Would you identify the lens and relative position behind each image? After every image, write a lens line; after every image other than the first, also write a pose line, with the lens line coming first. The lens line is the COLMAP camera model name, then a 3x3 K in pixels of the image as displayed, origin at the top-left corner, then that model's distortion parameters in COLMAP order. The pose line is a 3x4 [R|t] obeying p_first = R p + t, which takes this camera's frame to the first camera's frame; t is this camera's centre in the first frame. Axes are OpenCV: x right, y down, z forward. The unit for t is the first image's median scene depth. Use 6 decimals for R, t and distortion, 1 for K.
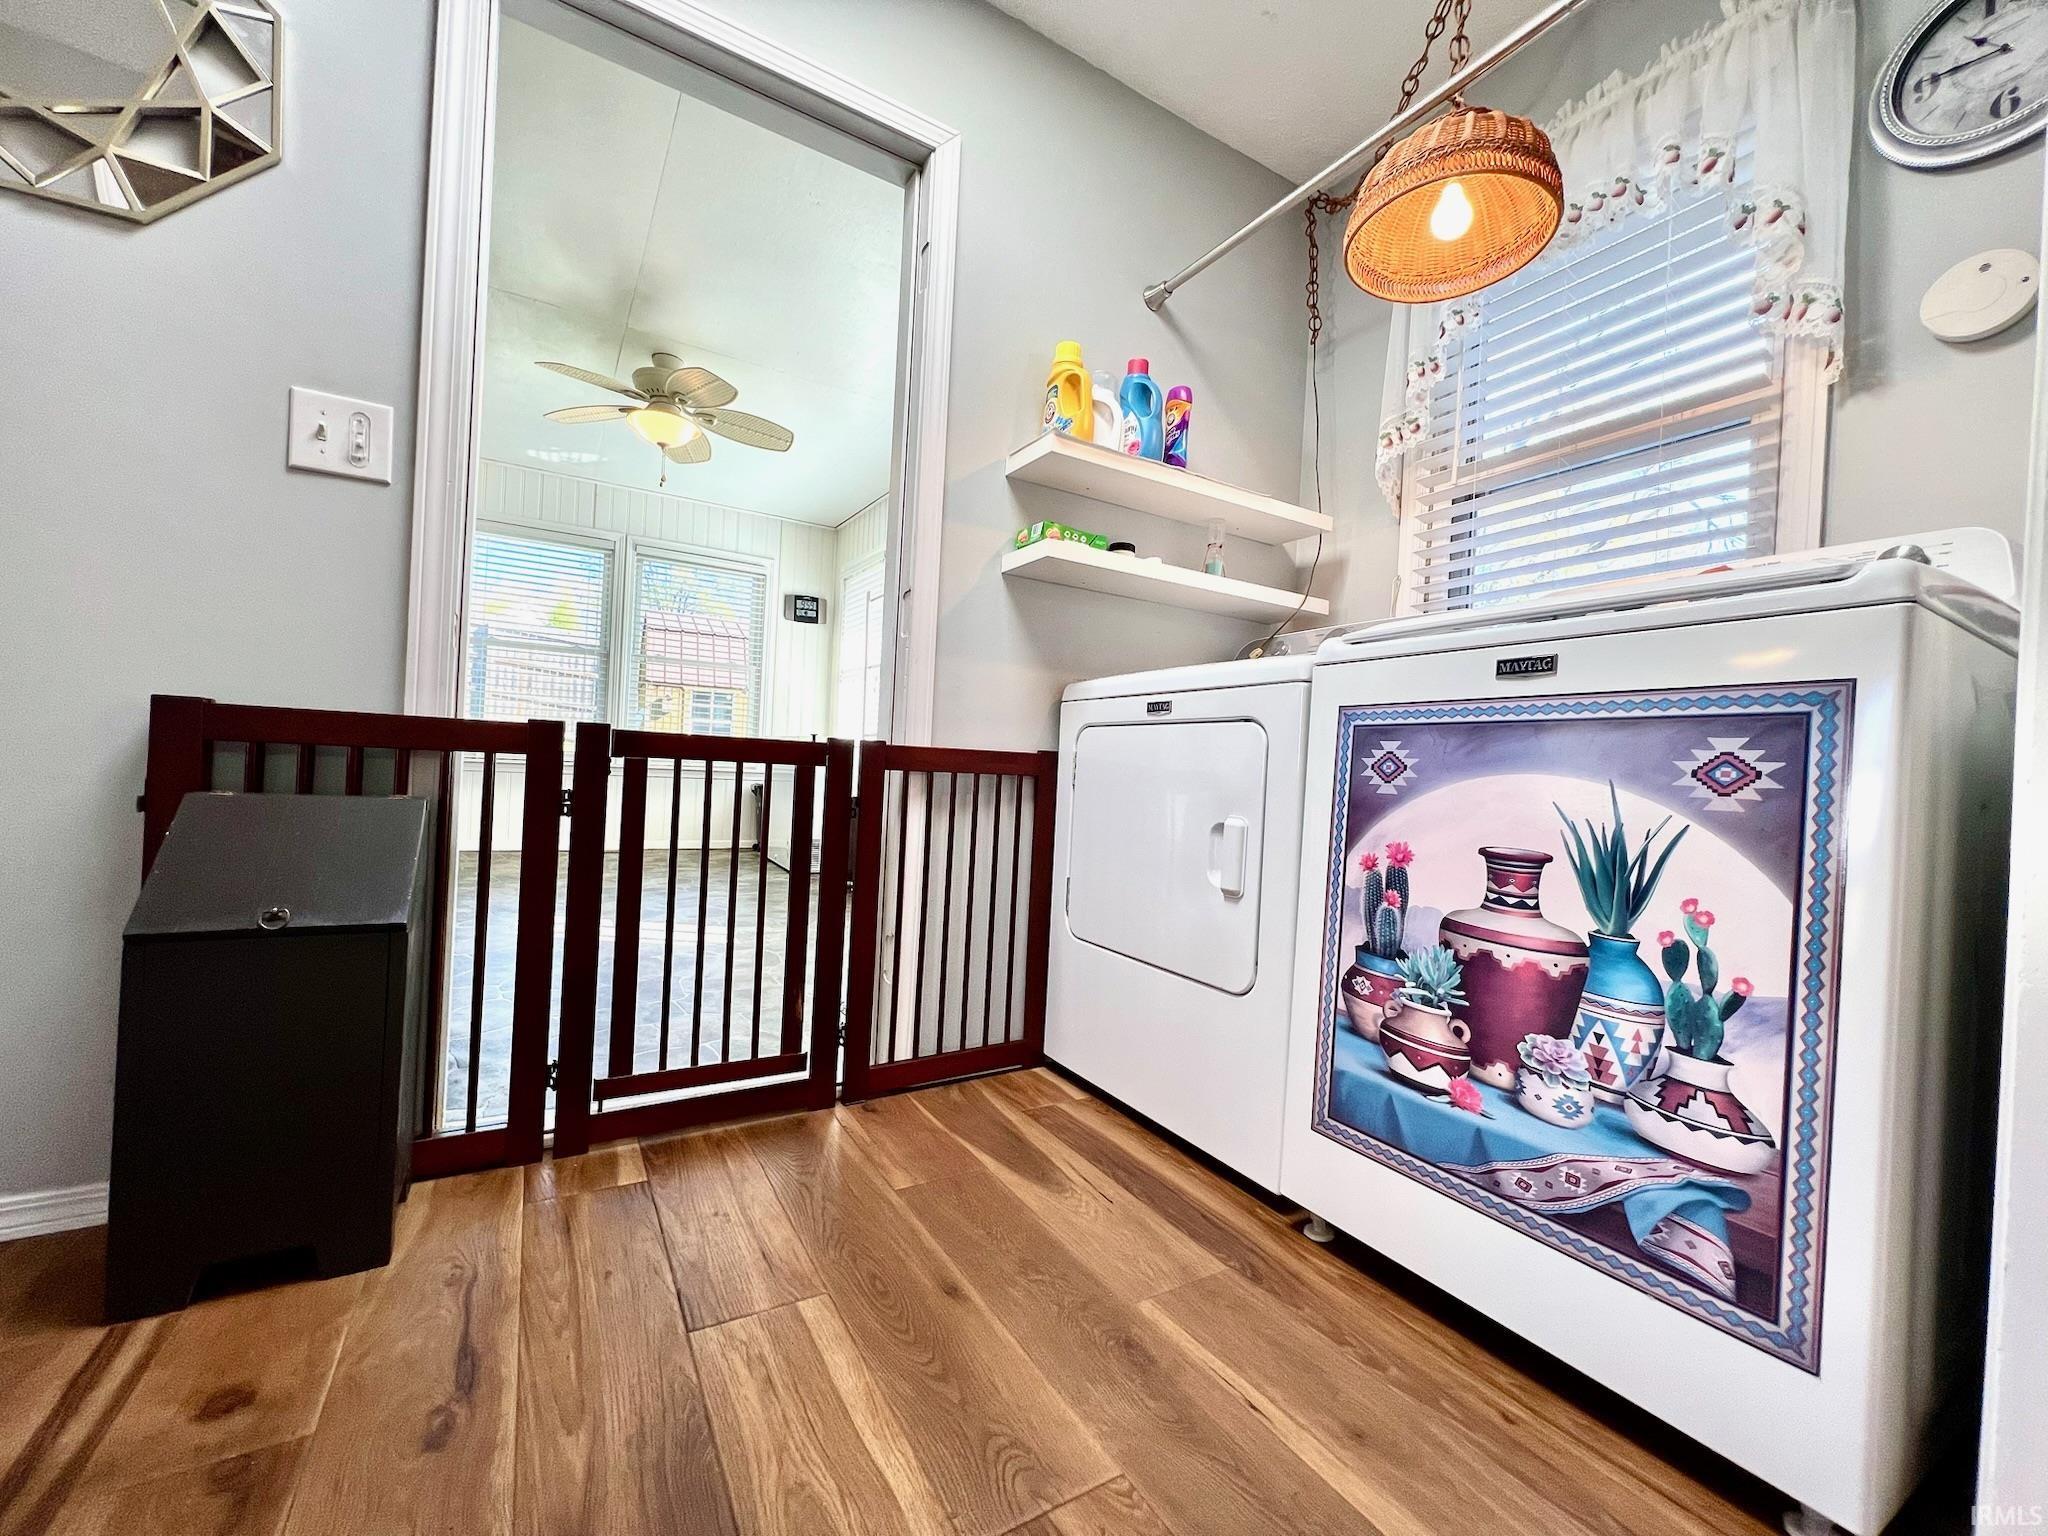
lens RADIAL K [[816.5, 0, 1020.6], [0, 816.5, 768.9], [0, 0, 1]] dist [-0.002011, 0.000355]
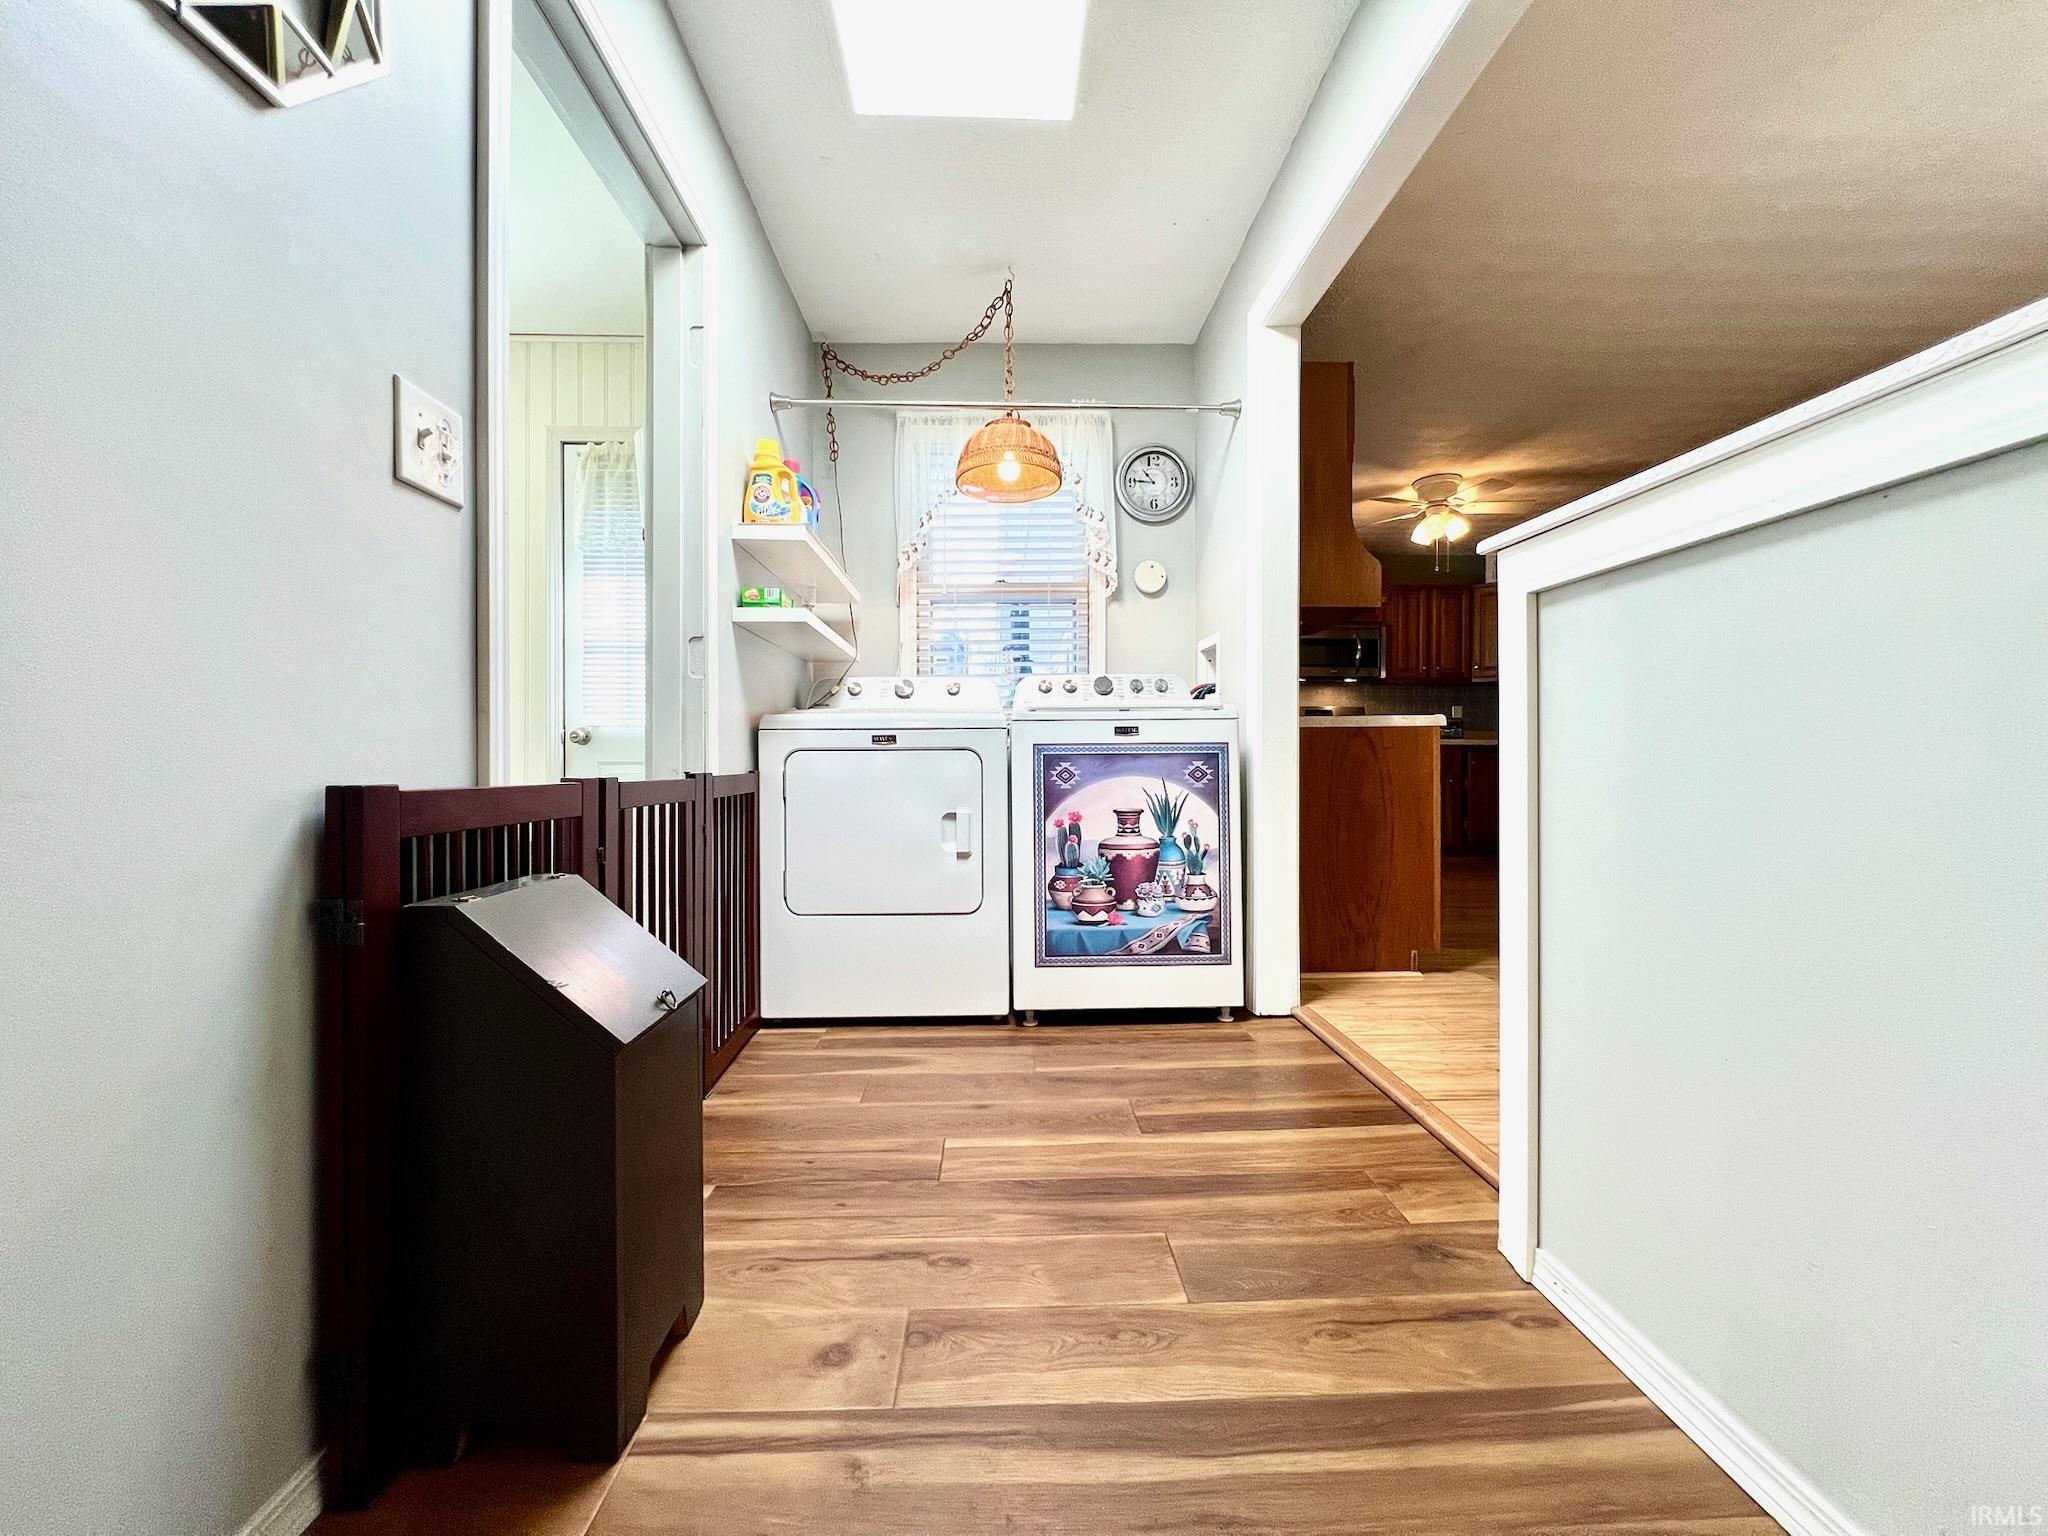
lens RADIAL K [[816.5, 0, 1020.6], [0, 816.5, 768.9], [0, 0, 1]] dist [-0.002011, 0.000355]
pose [[0.487749, -0.057071, 0.871116, -1.486118], [0.027686, 0.998370, 0.049907, -0.132769], [-0.872545, -0.000225, 0.488534, 0.116346]]
